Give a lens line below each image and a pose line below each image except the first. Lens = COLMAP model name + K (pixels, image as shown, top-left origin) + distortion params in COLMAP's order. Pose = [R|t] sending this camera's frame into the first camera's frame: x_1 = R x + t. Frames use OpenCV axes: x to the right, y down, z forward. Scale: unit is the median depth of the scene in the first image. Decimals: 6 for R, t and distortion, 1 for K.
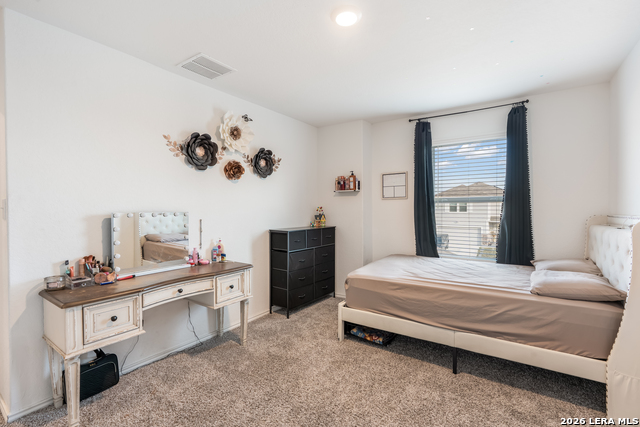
lens RADIAL K [[294.3, 0, 320.1], [0, 294.3, 213.2], [0, 0, 1]] dist [-0.015147, 0.004373]
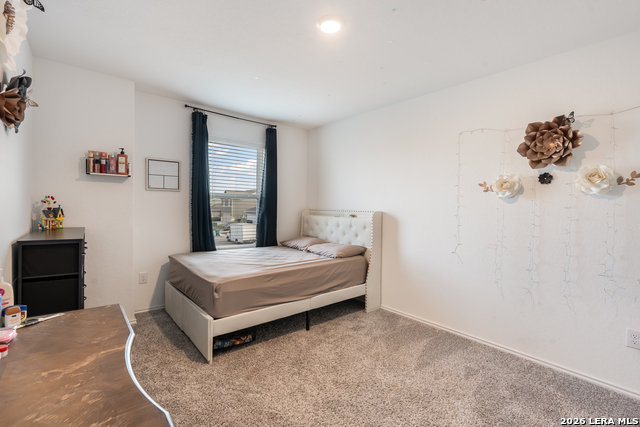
lens RADIAL K [[294.3, 0, 320.0], [0, 294.3, 210.9], [0, 0, 1]] dist [-0.015147, 0.004373]
pose [[0.253809, -0.010542, 0.967197, -0.623624], [-0.007309, 0.999891, 0.012816, -0.005123], [-0.967227, -0.010322, 0.253704, 0.481901]]
